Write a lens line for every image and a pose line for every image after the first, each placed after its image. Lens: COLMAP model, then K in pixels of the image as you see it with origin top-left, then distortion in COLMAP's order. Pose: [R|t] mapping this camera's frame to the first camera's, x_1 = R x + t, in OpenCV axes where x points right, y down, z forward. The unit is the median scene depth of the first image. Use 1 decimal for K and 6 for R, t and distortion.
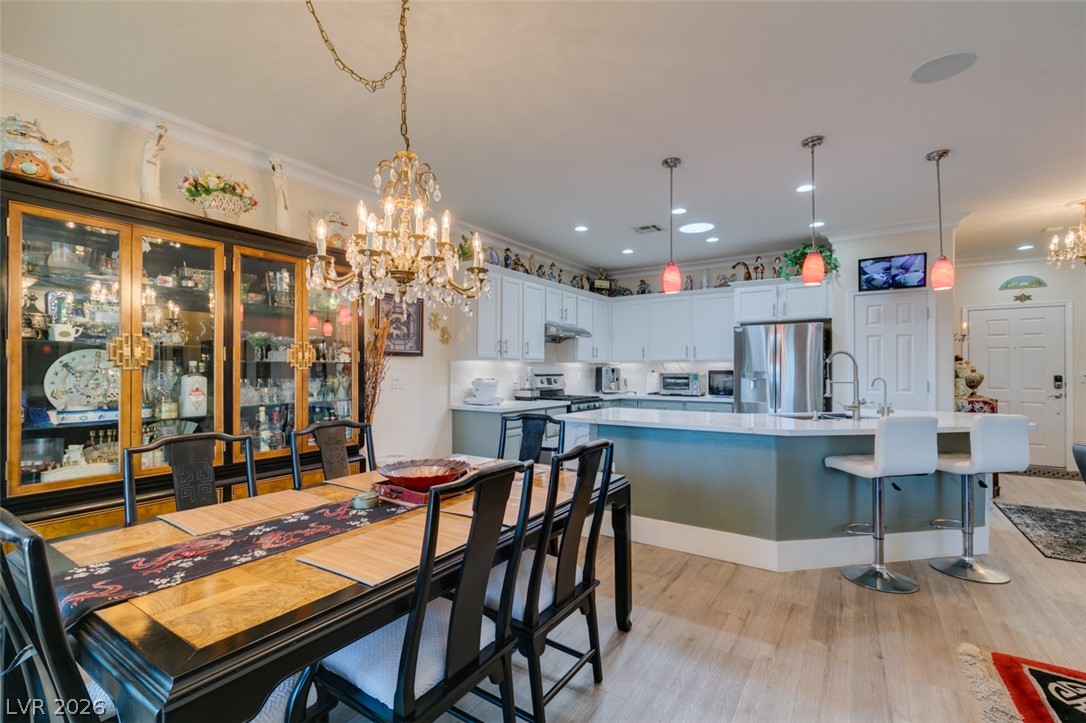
lens RADIAL K [[486.4, 0, 538.4], [0, 486.4, 367.5], [0, 0, 1]] dist [-0.000600, -0.000579]
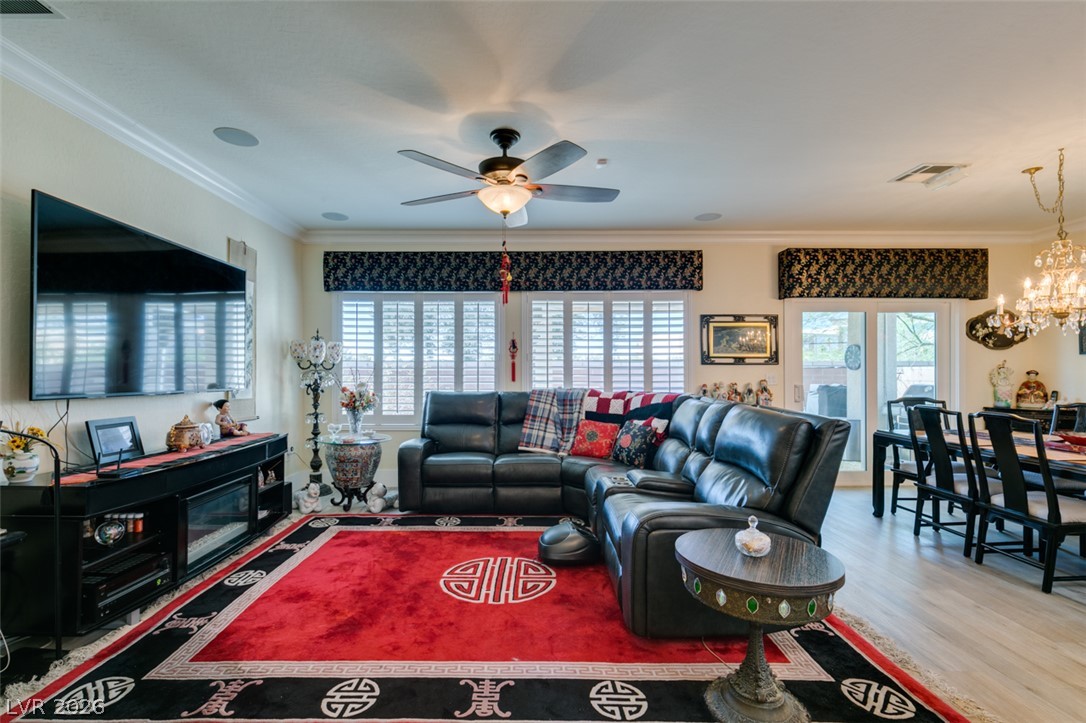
lens RADIAL K [[486.4, 0, 527.4], [0, 486.4, 370.1], [0, 0, 1]] dist [-0.000600, -0.000579]
pose [[-0.829014, 0.000918, -0.559227, 0.854398], [0.001821, 0.999998, -0.001059, 0.002565], [0.559225, -0.001897, -0.829014, 0.529768]]
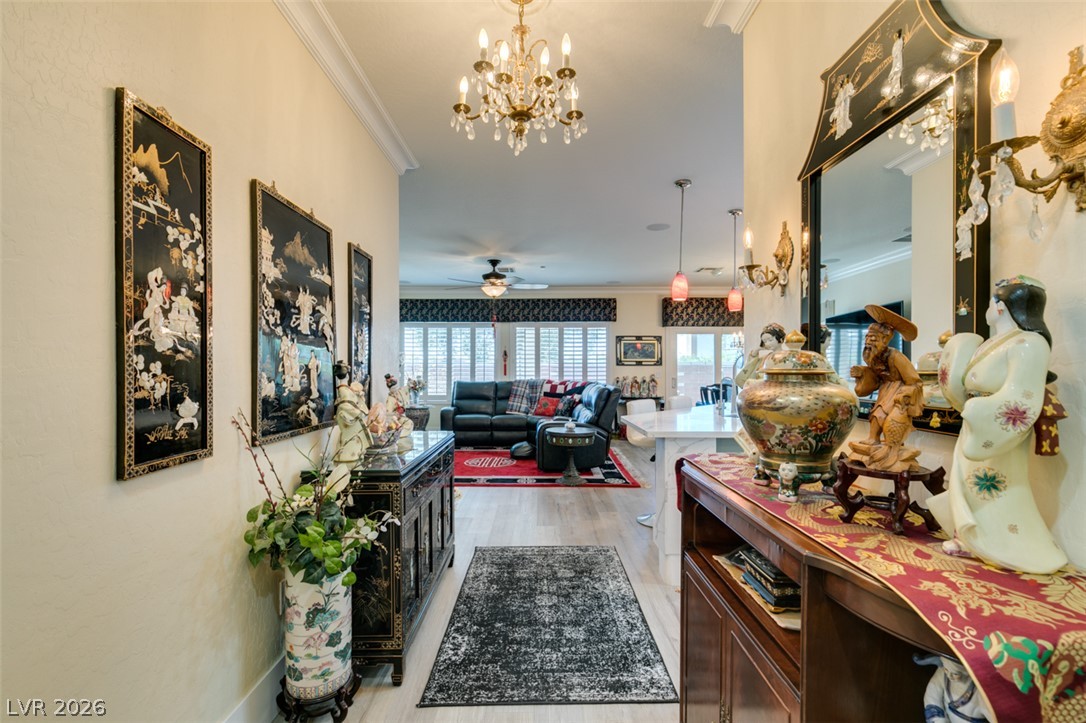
lens RADIAL K [[486.4, 0, 540.1], [0, 486.4, 360.6], [0, 0, 1]] dist [-0.000600, -0.000579]
pose [[-0.830020, -0.009382, -0.557654, 1.178502], [0.000307, 0.999851, -0.017278, 0.002943], [0.557733, -0.014512, -0.829893, 1.192798]]
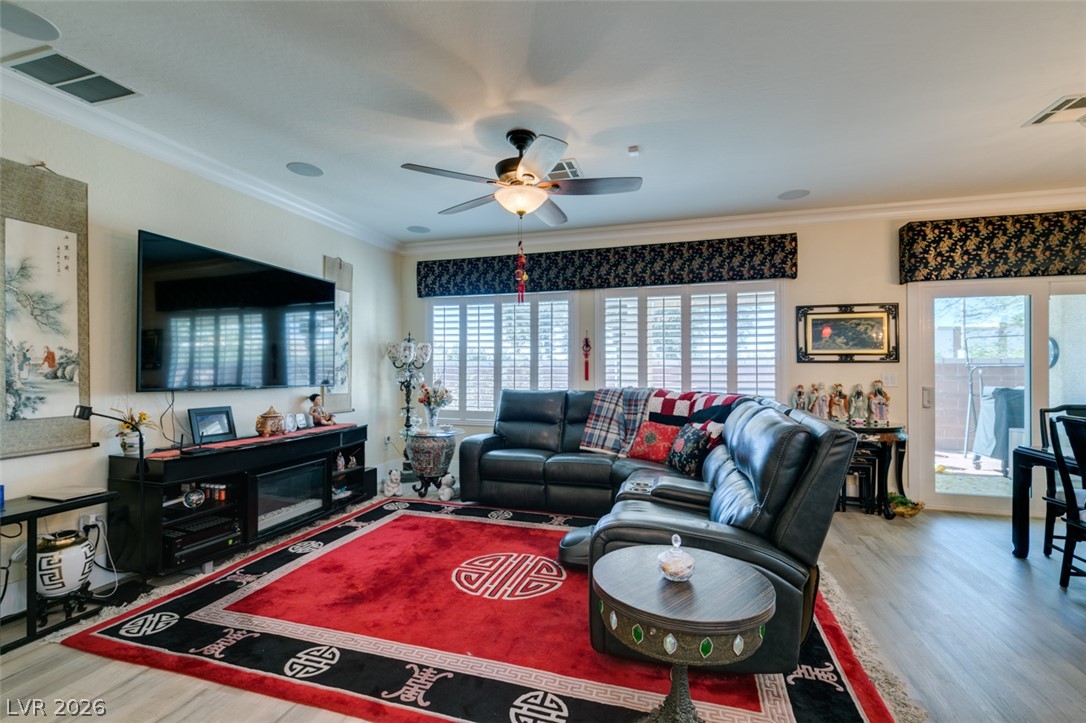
lens RADIAL K [[486.4, 0, 539.0], [0, 486.4, 366.7], [0, 0, 1]] dist [-0.000600, -0.000579]
pose [[-0.954144, -0.000891, -0.299346, 0.697006], [0.000547, 0.999989, -0.004720, 0.001785], [0.299347, -0.004668, -0.954133, 0.604676]]
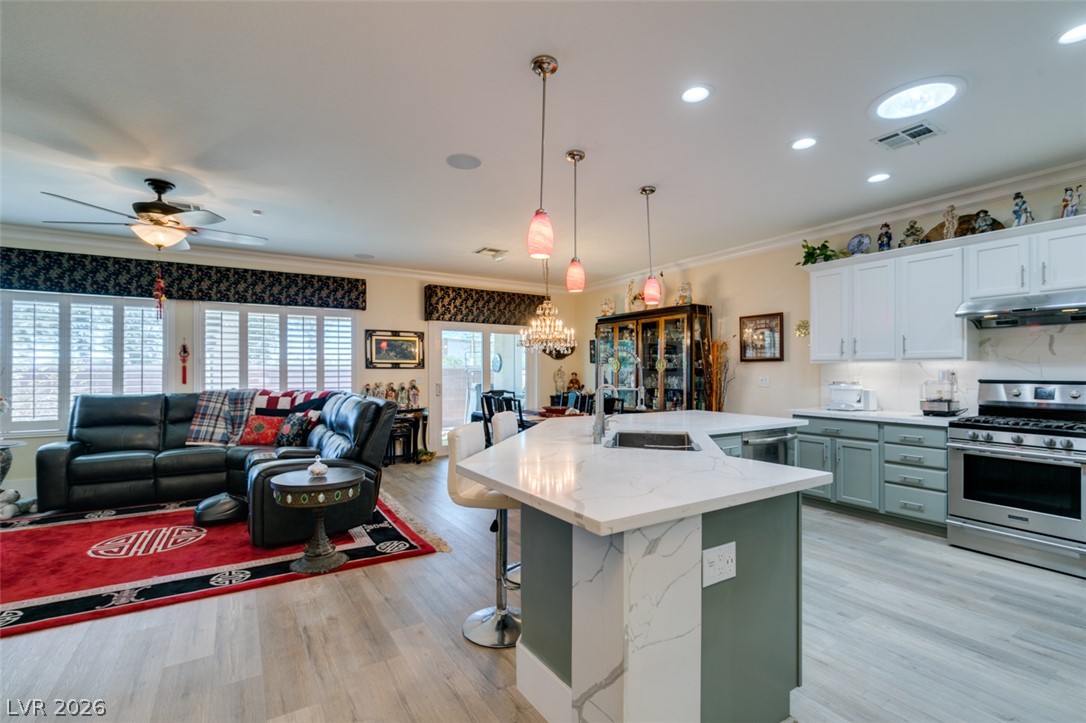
lens RADIAL K [[486.4, 0, 538.3], [0, 486.4, 368.7], [0, 0, 1]] dist [-0.000600, -0.000579]
pose [[-0.411013, -0.004727, -0.911617, 0.983140], [0.003662, 0.999970, -0.006836, 0.001644], [0.911622, -0.006148, -0.410983, 0.857975]]
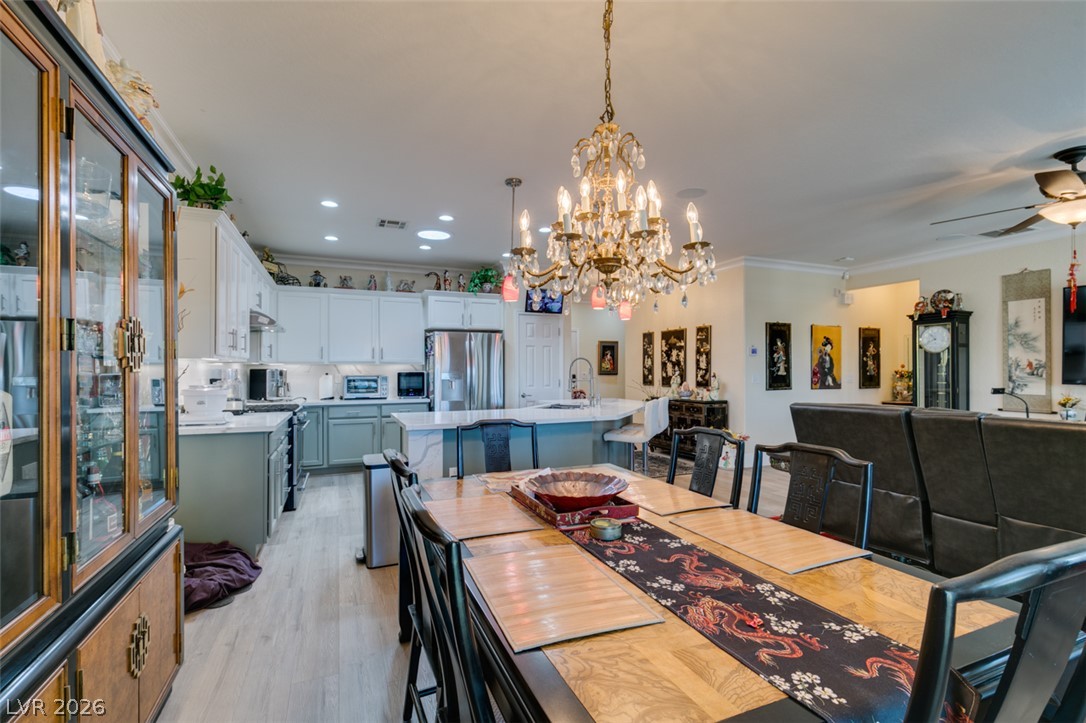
lens RADIAL K [[486.4, 0, 540.9], [0, 486.4, 368.2], [0, 0, 1]] dist [-0.000600, -0.000579]
pose [[0.554672, 0.002211, 0.832066, -0.419762], [-0.000363, 0.999997, -0.002415, -0.000441], [-0.832069, 0.001038, 0.554671, 0.237317]]
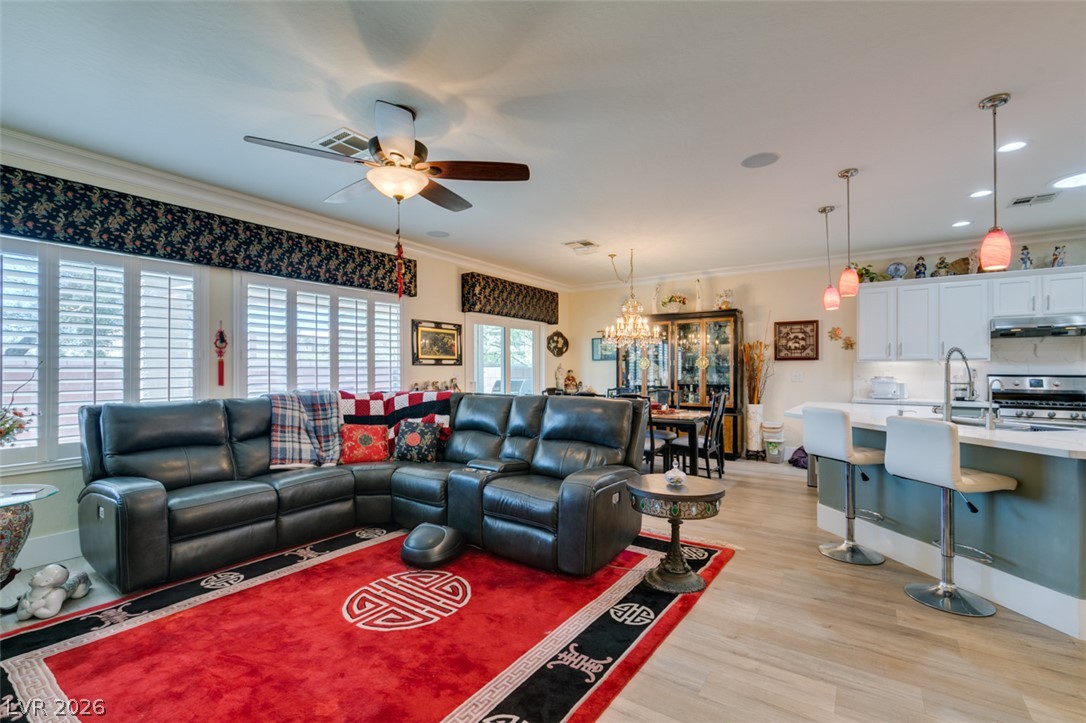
lens RADIAL K [[486.4, 0, 538.0], [0, 486.4, 365.6], [0, 0, 1]] dist [-0.000600, -0.000579]
pose [[-0.009743, -0.007777, -0.999922, 1.095730], [0.003941, 0.999962, -0.007815, 0.001354], [0.999945, -0.004017, -0.009712, 0.167985]]
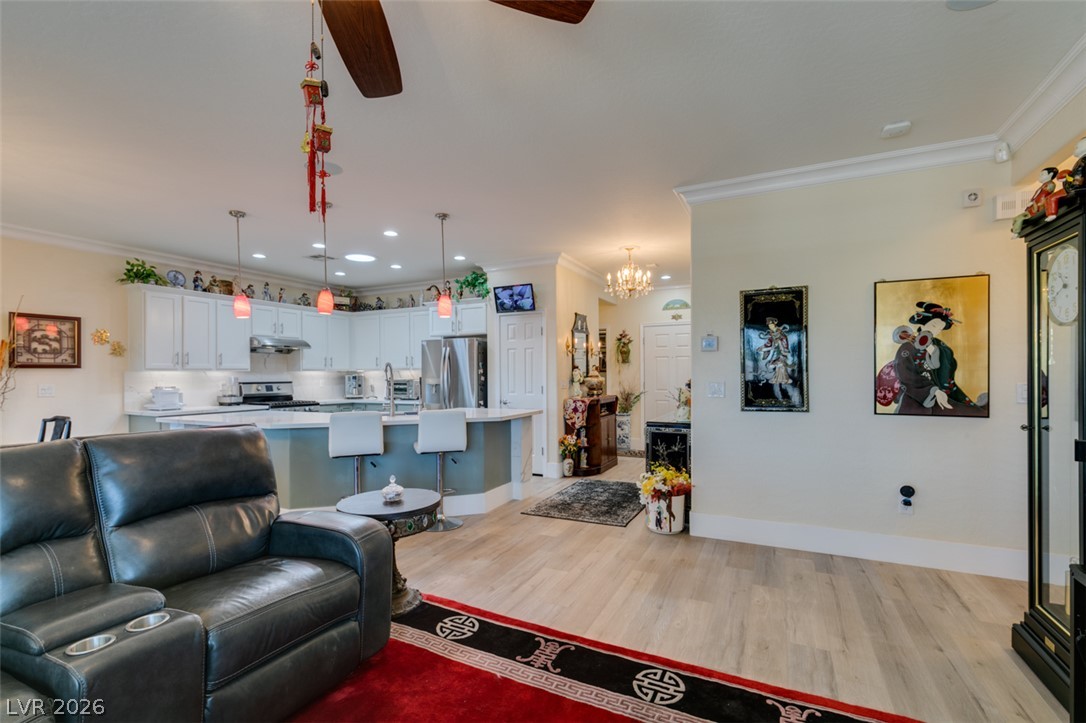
lens RADIAL K [[486.4, 0, 540.0], [0, 486.4, 374.9], [0, 0, 1]] dist [-0.000600, -0.000579]
pose [[0.990566, -0.007925, 0.136805, 0.606471], [0.007112, 0.999954, 0.006429, -0.006147], [-0.136850, -0.005396, 0.990577, -0.244787]]
